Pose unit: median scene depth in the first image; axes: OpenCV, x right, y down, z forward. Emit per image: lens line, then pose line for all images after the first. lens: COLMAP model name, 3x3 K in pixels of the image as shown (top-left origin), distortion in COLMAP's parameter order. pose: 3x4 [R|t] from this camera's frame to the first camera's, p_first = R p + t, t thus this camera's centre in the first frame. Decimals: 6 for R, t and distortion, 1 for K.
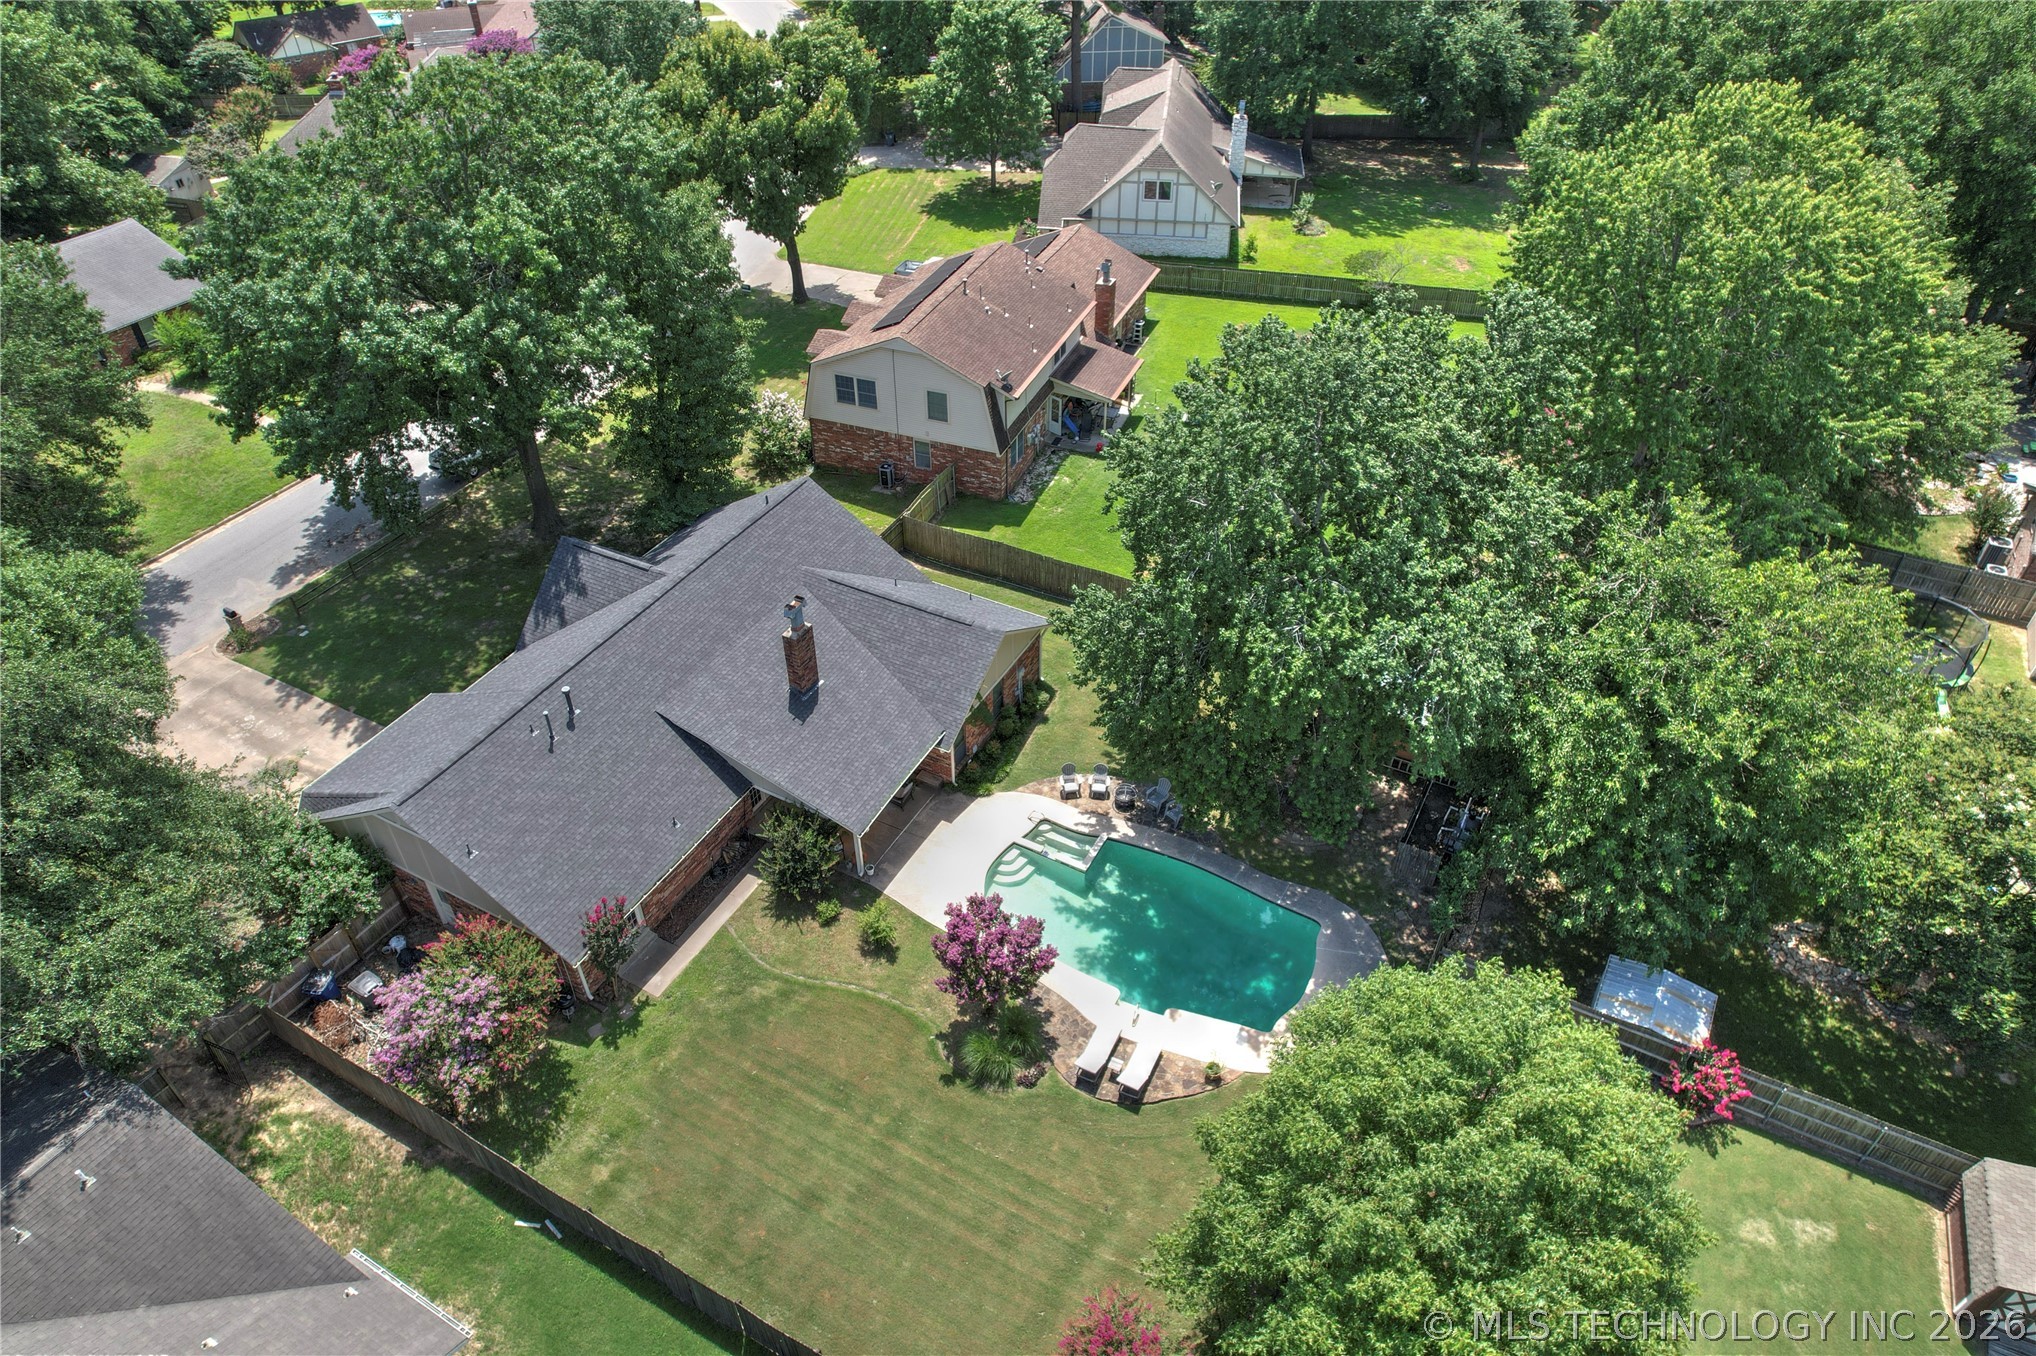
lens RADIAL K [[1306.1, 0, 1016.3], [0, 1306.1, 666.3], [0, 0, 1]] dist [-0.061302, 0.050486]
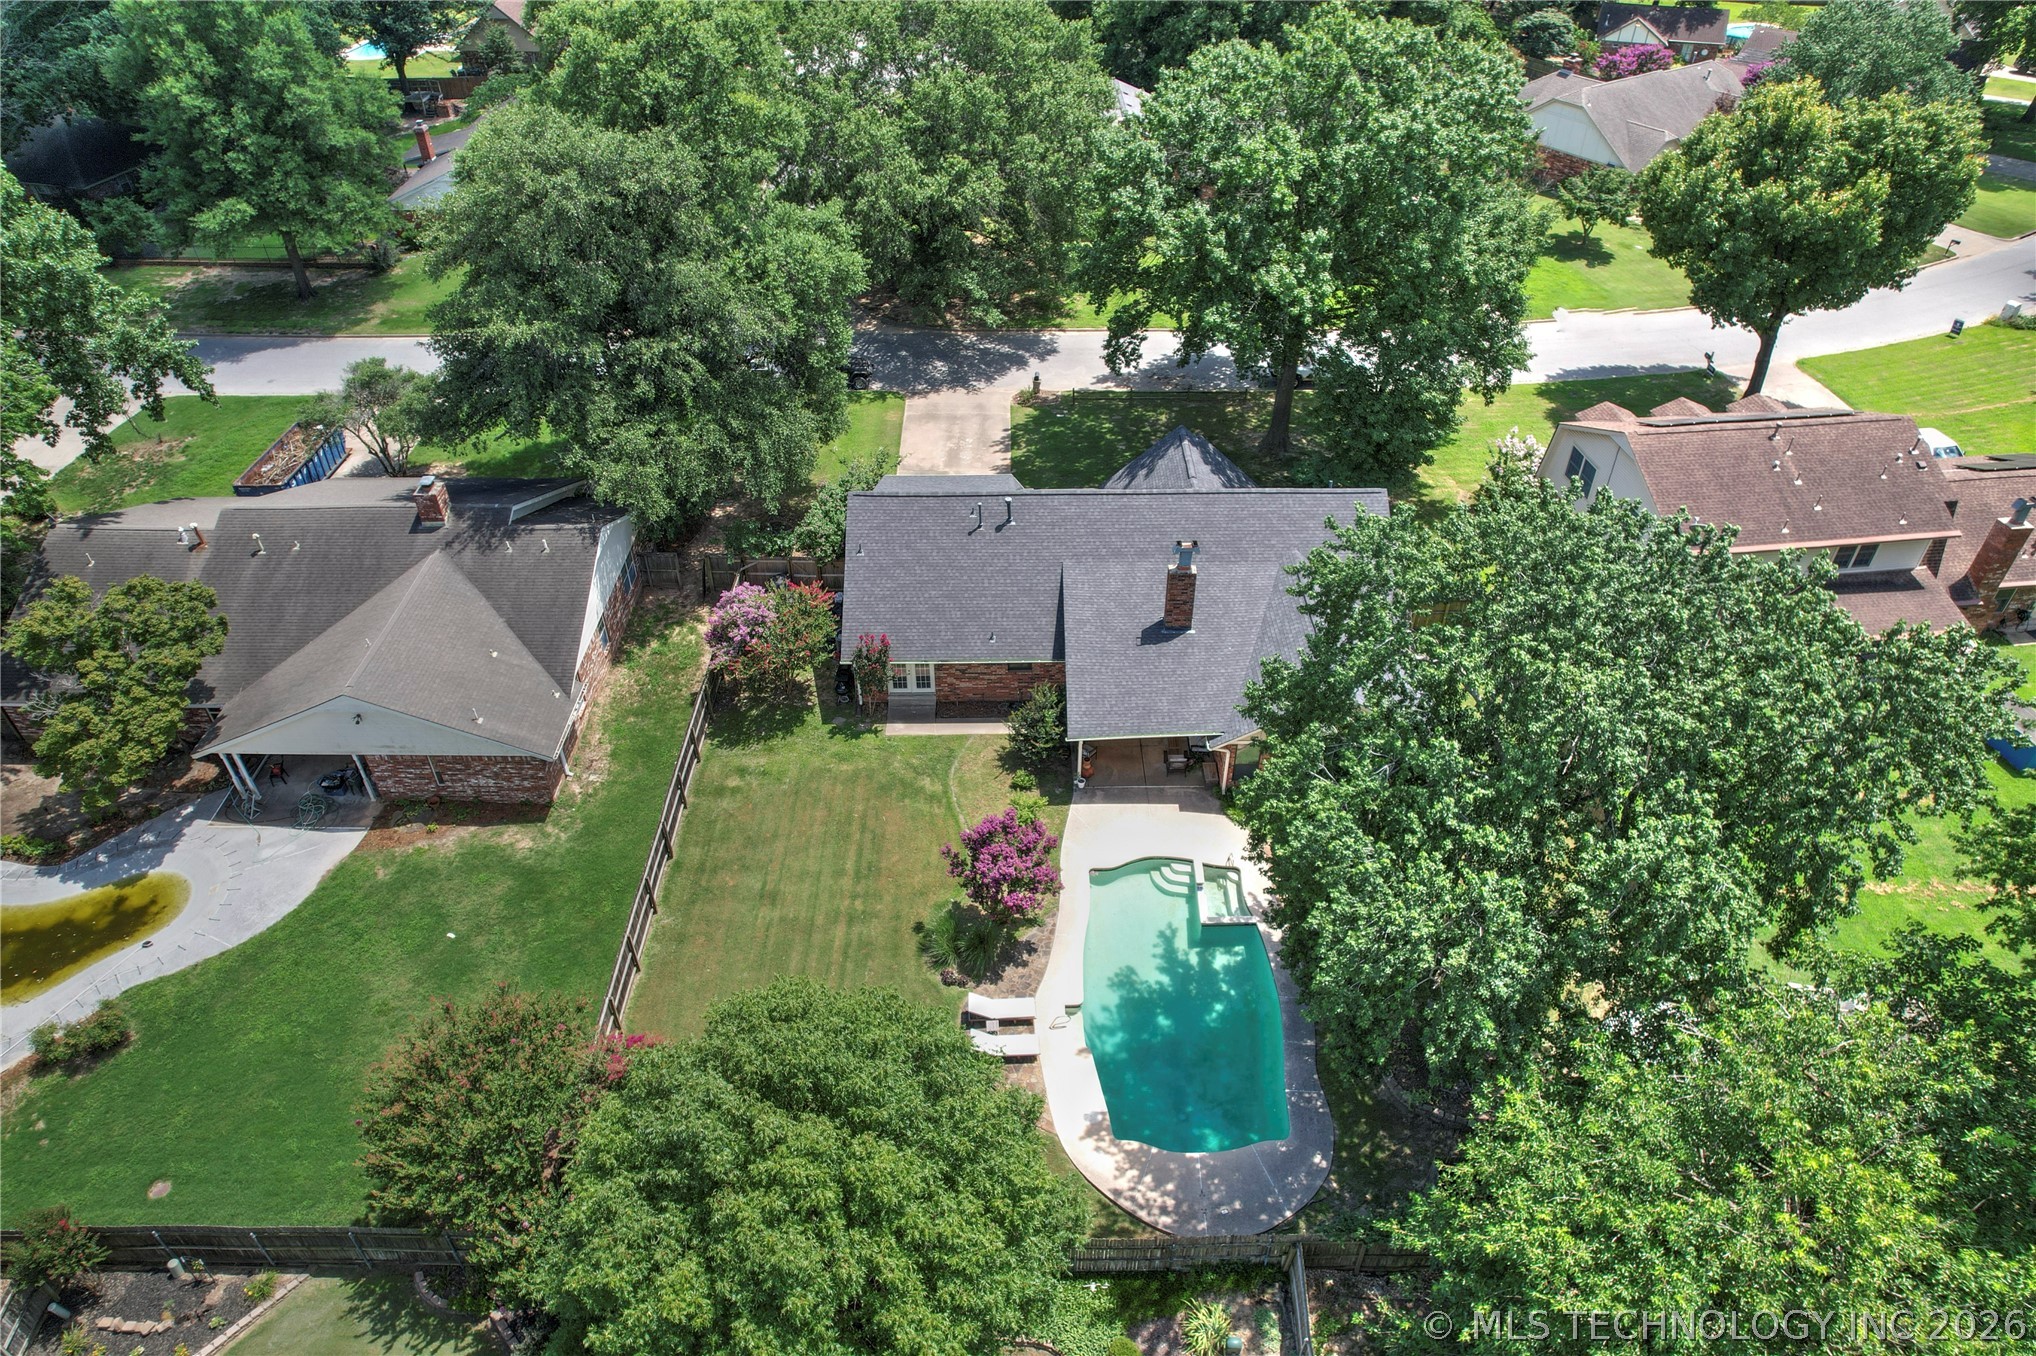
lens RADIAL K [[1306.1, 0, 1016.3], [0, 1306.1, 666.3], [0, 0, 1]] dist [-0.061302, 0.050486]
pose [[0.482105, 0.548463, -0.683200, 0.514672], [-0.552138, 0.795663, 0.249126, -0.149585], [0.680234, 0.257116, 0.686421, 0.196249]]
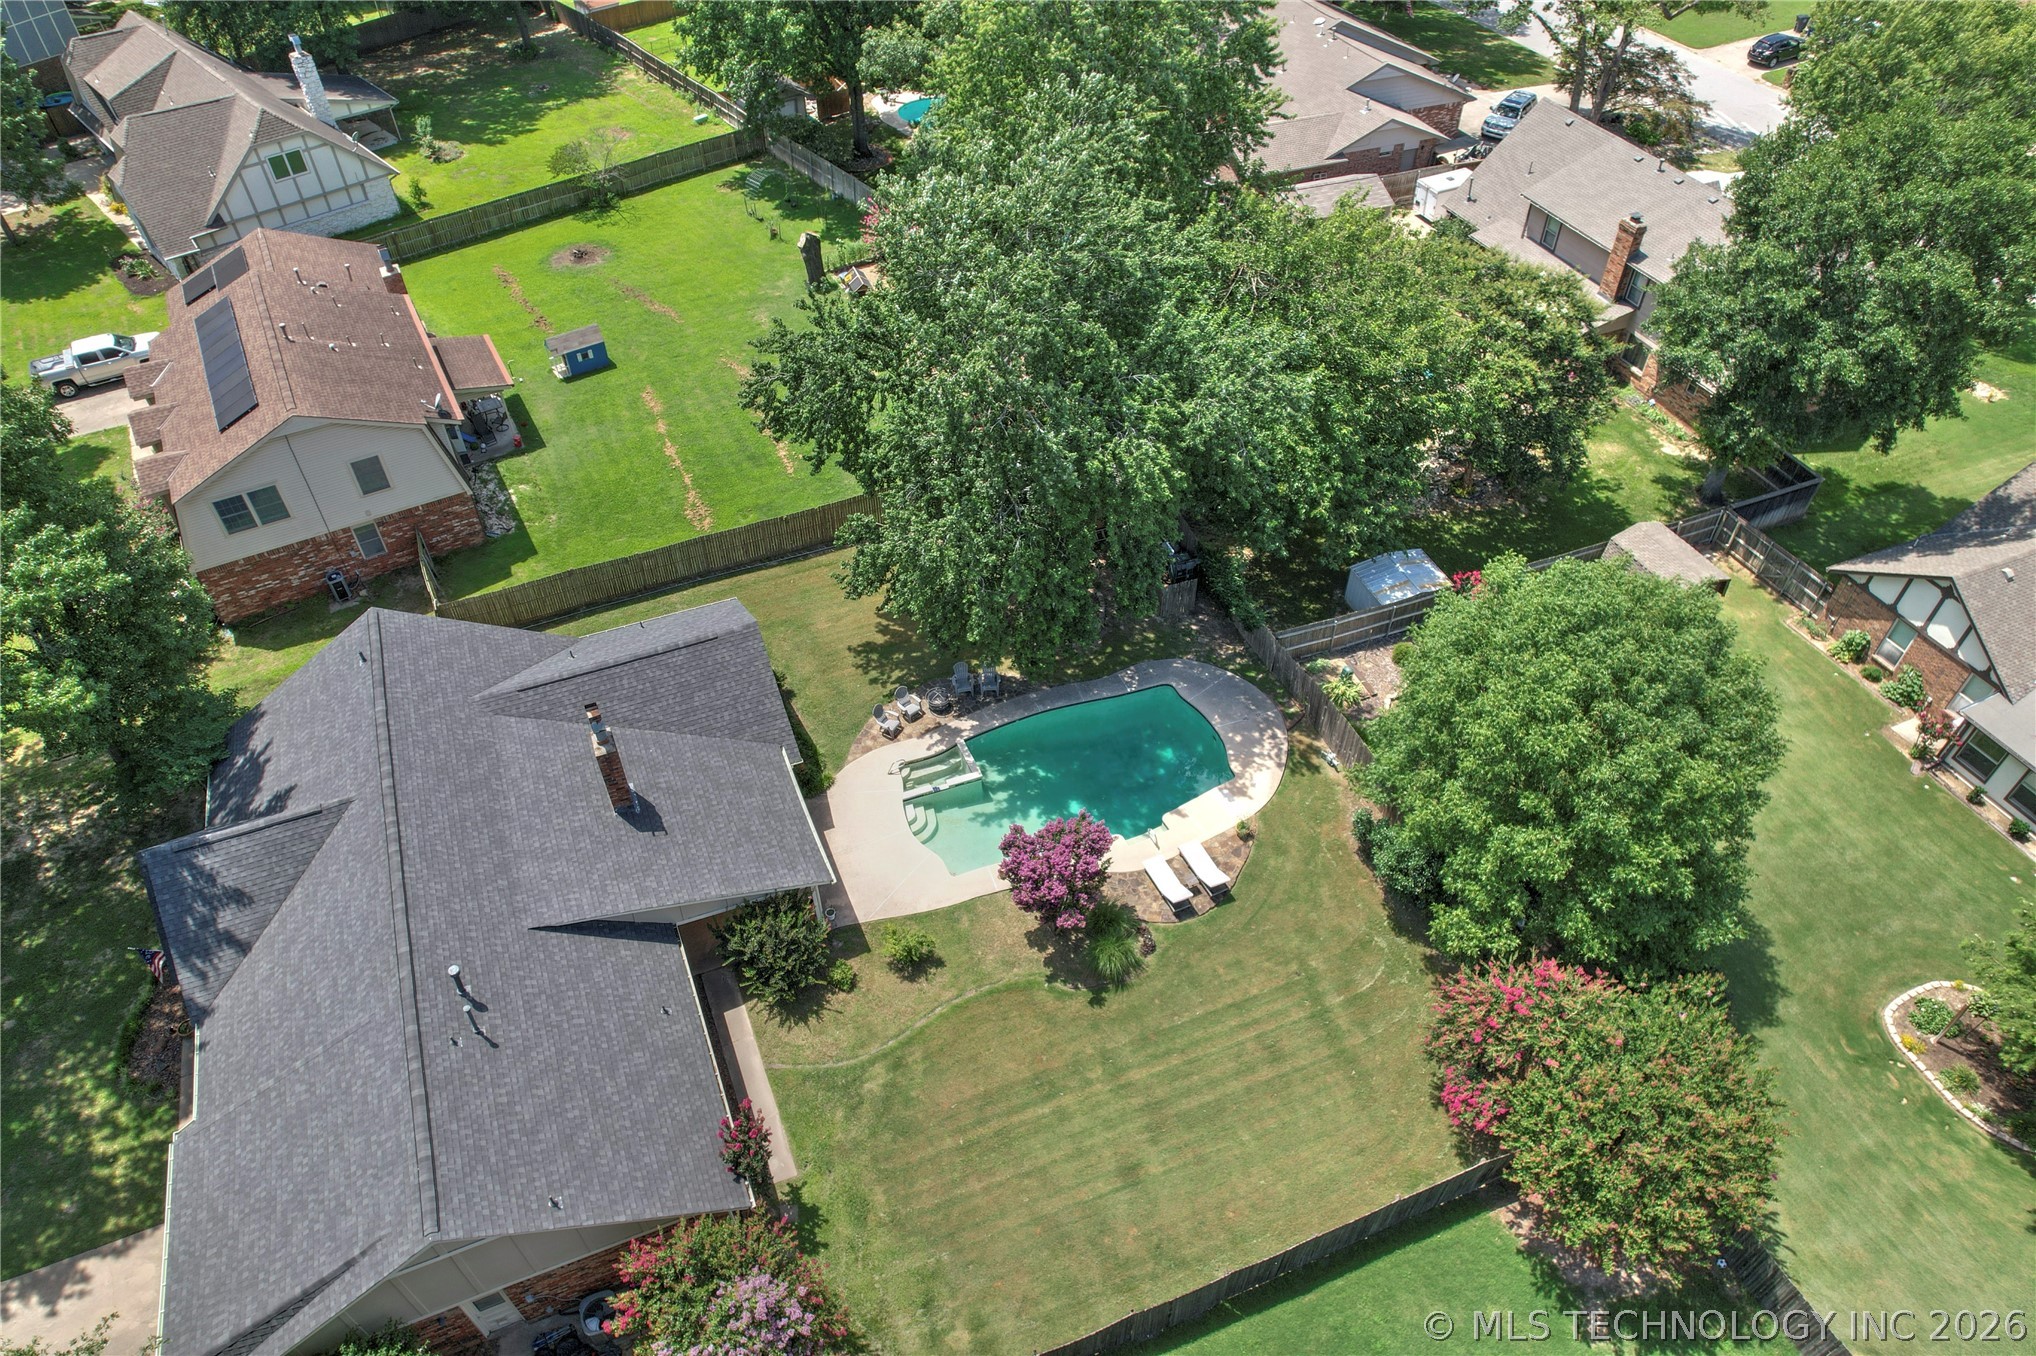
lens RADIAL K [[1306.1, 0, 1016.3], [0, 1306.1, 666.3], [0, 0, 1]] dist [-0.061302, 0.050486]
pose [[0.636237, -0.536477, 0.554432, -0.413829], [0.487596, 0.836538, 0.249908, -0.139668], [-0.597874, 0.111338, 0.793820, 0.187463]]
